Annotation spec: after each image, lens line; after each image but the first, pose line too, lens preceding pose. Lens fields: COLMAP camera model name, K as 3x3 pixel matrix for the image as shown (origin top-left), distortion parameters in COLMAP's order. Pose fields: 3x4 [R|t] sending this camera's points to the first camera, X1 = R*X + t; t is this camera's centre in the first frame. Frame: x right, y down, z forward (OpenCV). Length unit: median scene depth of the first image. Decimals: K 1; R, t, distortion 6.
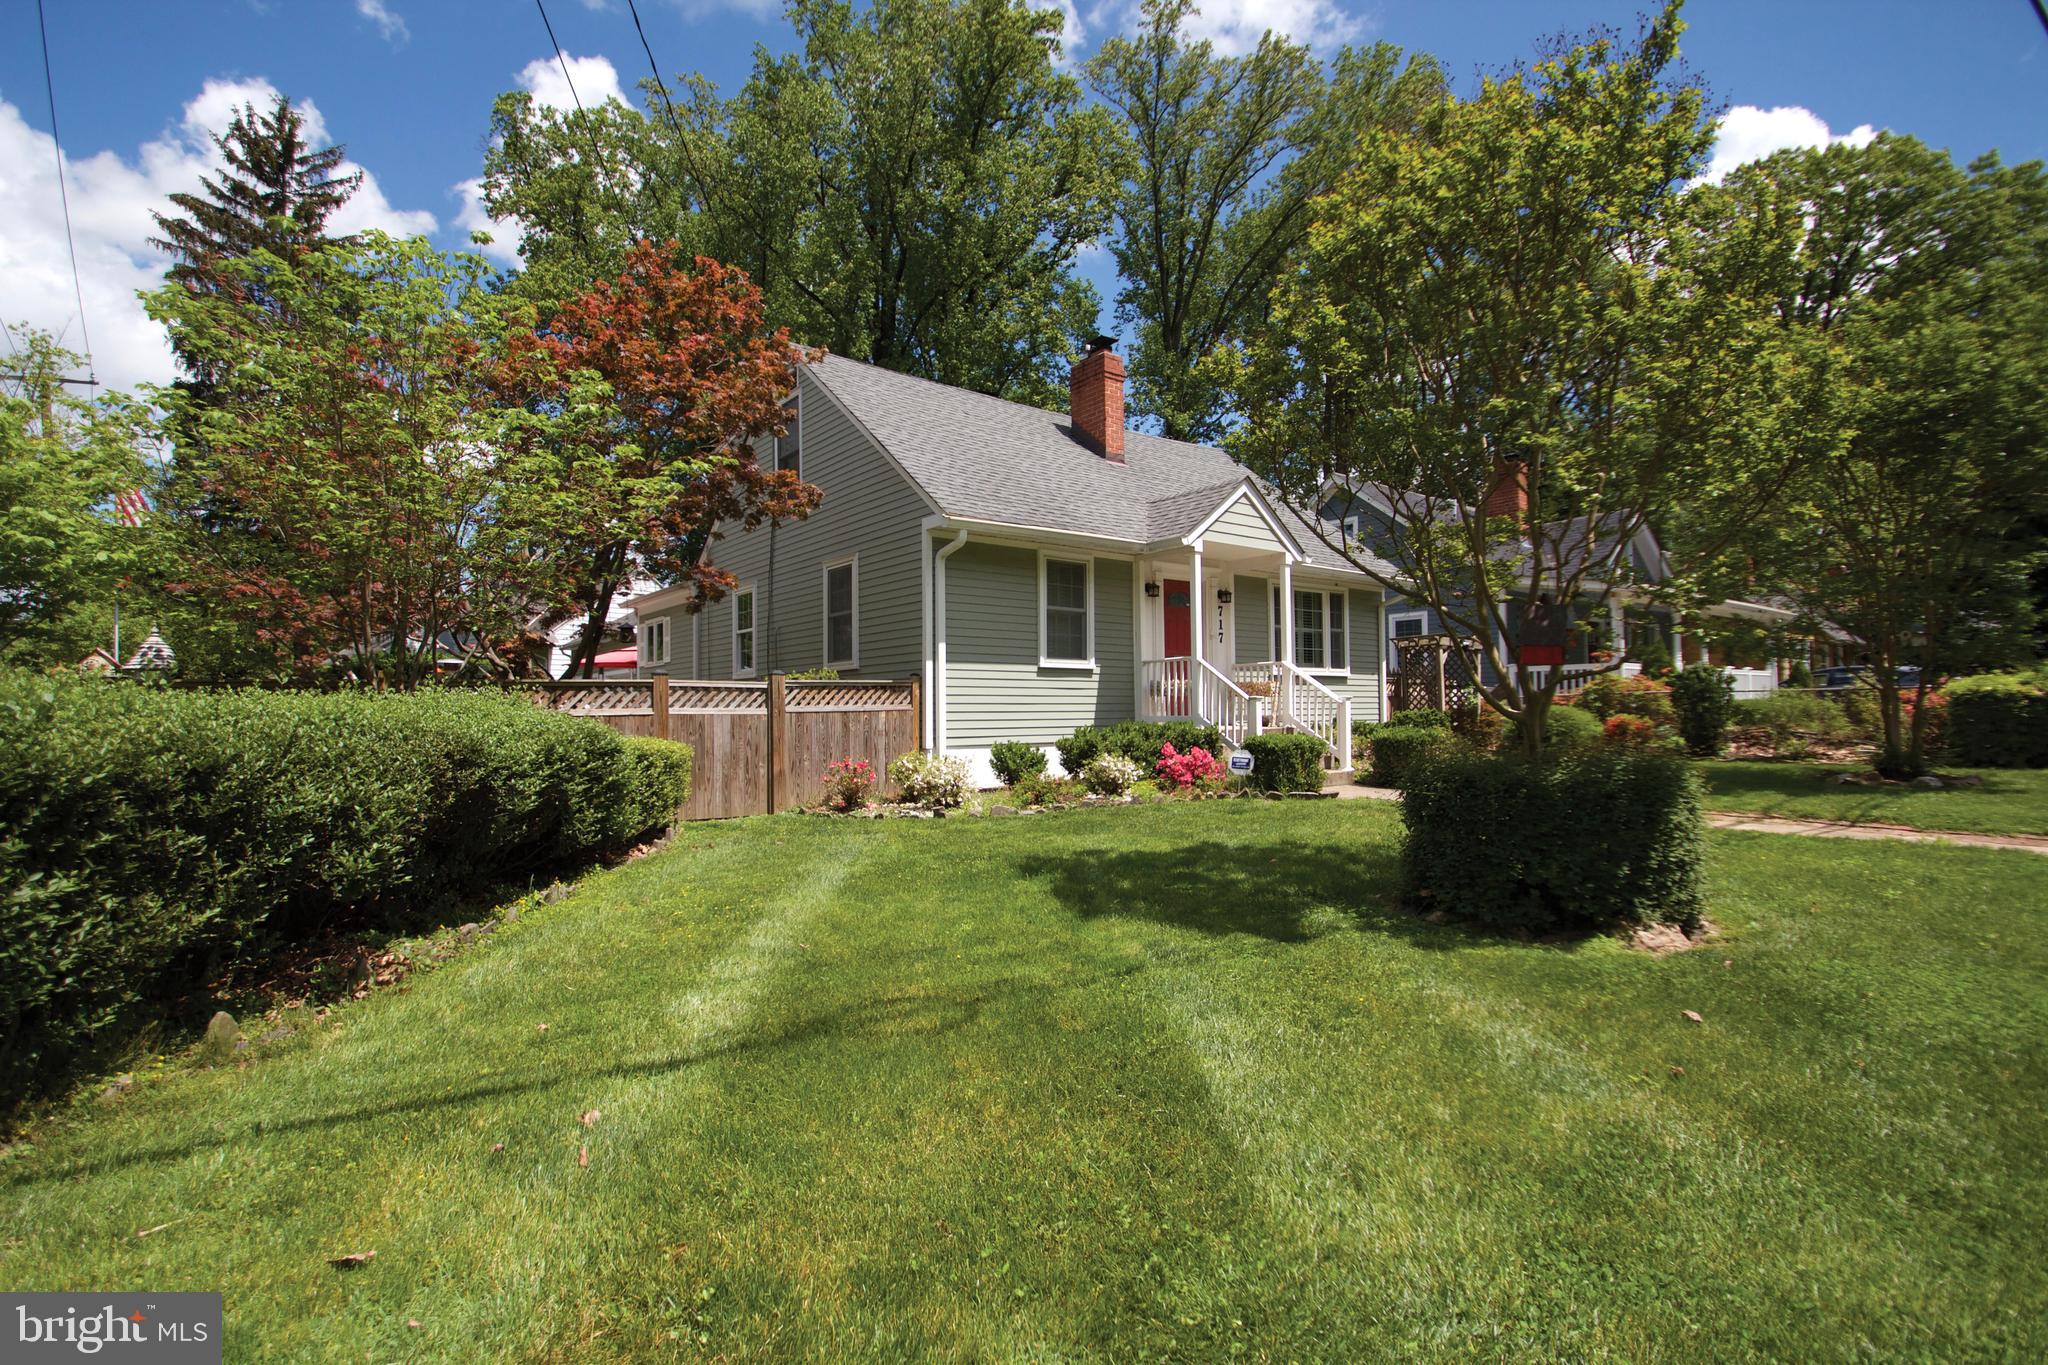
lens RADIAL K [[966.9, 0, 1001.1], [0, 966.9, 686.2], [0, 0, 1]] dist [0.020010, -0.018435]
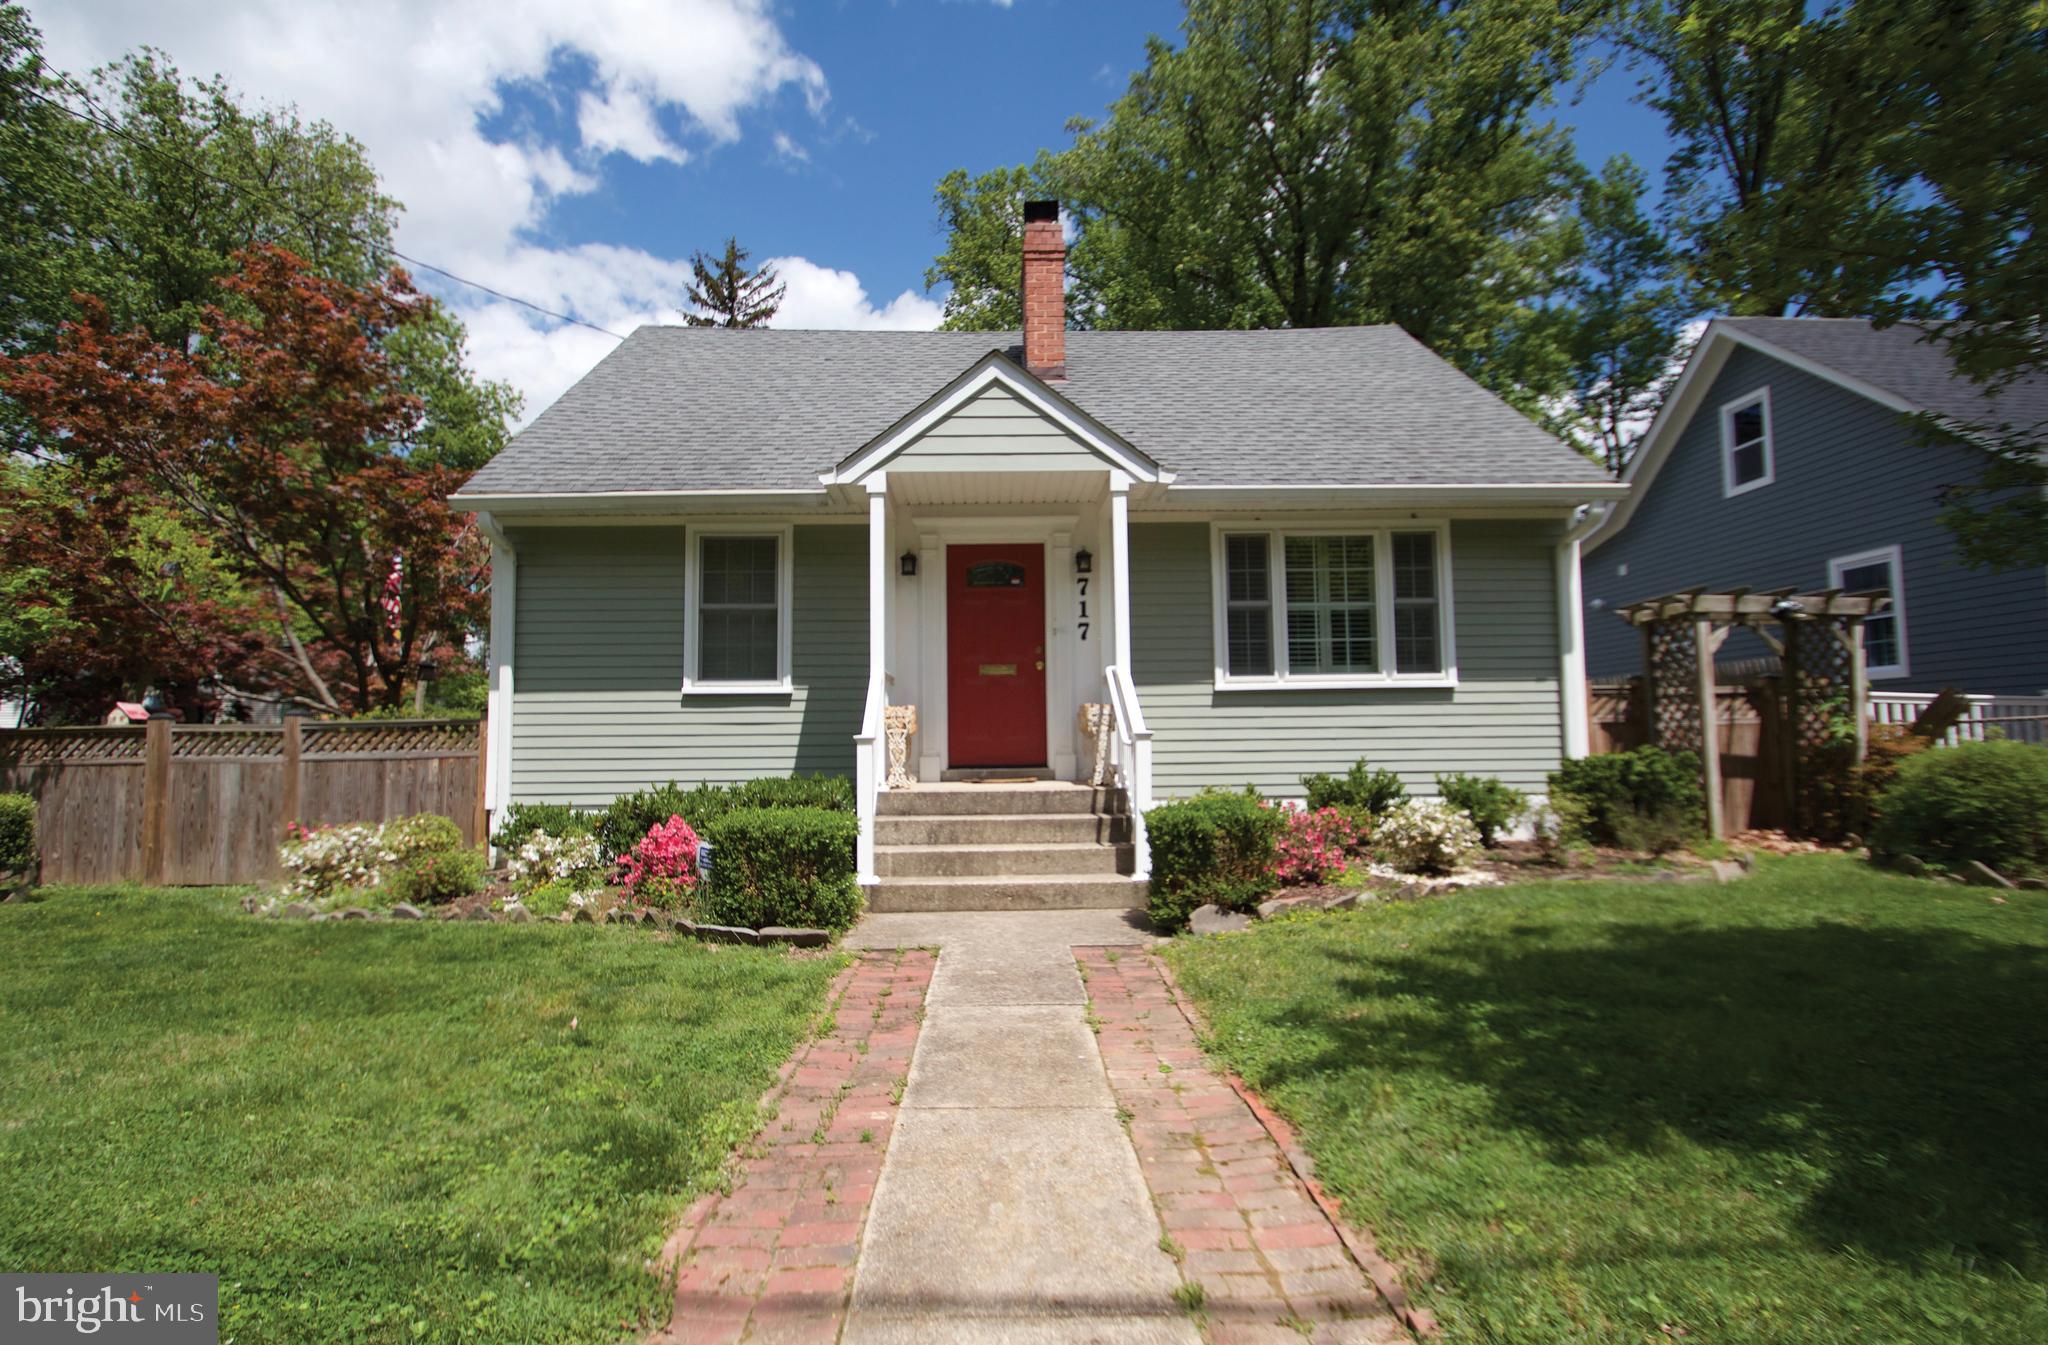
lens RADIAL K [[958.3, 0, 1019.5], [0, 958.3, 685.3], [0, 0, 1]] dist [-0.002010, -0.000506]
pose [[0.801733, -0.031983, -0.596825, 0.608903], [0.020435, 0.999450, -0.026107, -0.002772], [0.597332, 0.008735, 0.801946, 0.564958]]
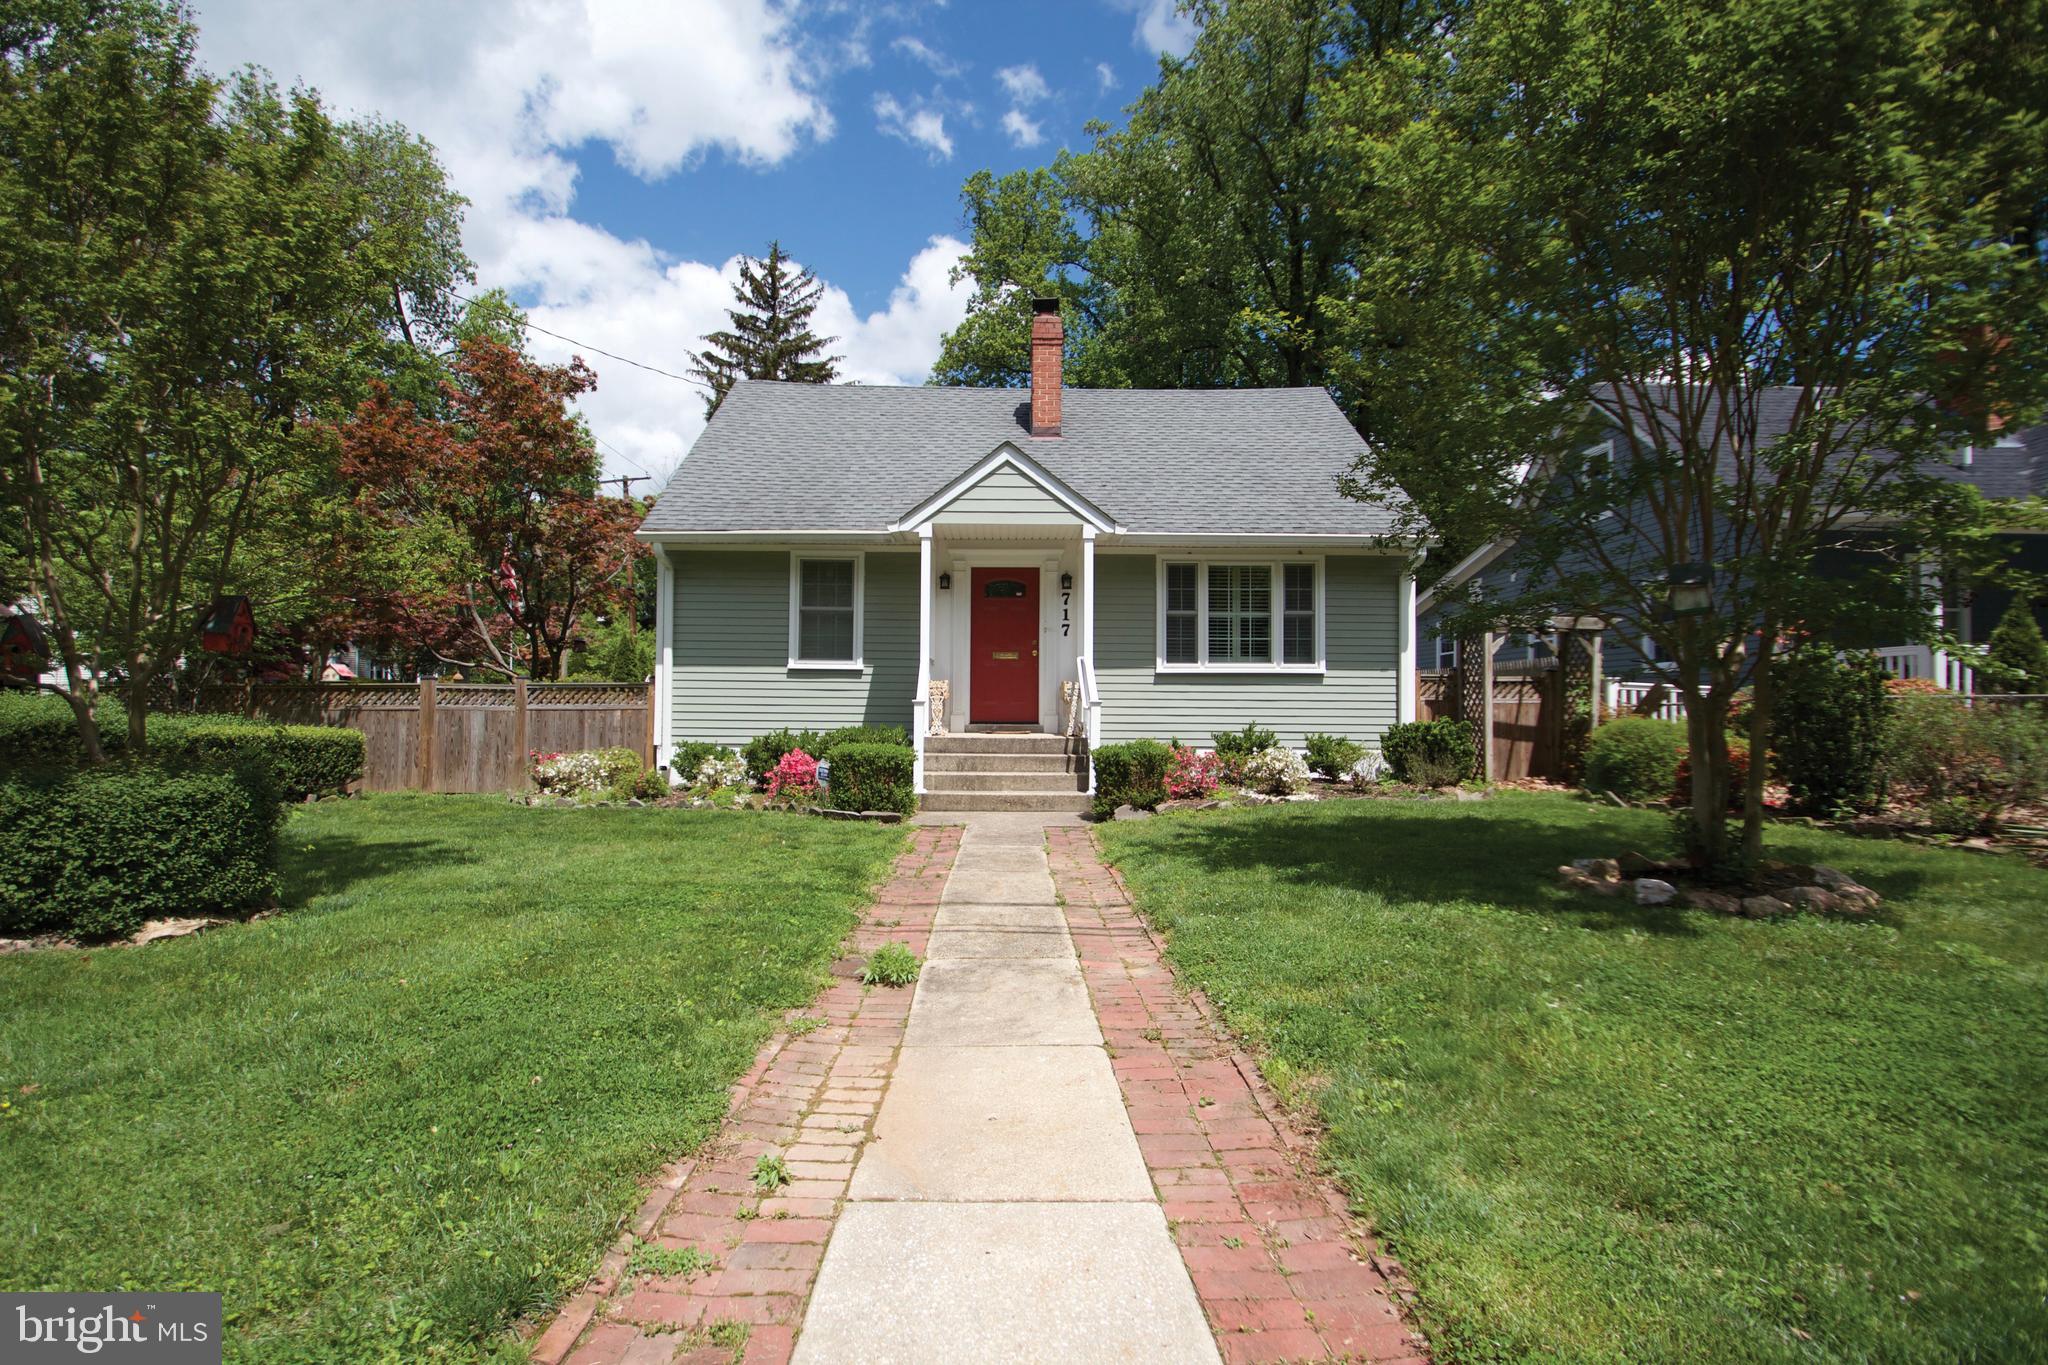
lens RADIAL K [[961.4, 0, 1001.3], [0, 961.4, 682.3], [0, 0, 1]] dist [0.009310, 0.000698]
pose [[0.780759, 0.002177, -0.624829, 0.792754], [0.002515, 0.999975, 0.006627, -0.010904], [0.624827, -0.006746, 0.780734, 0.341933]]
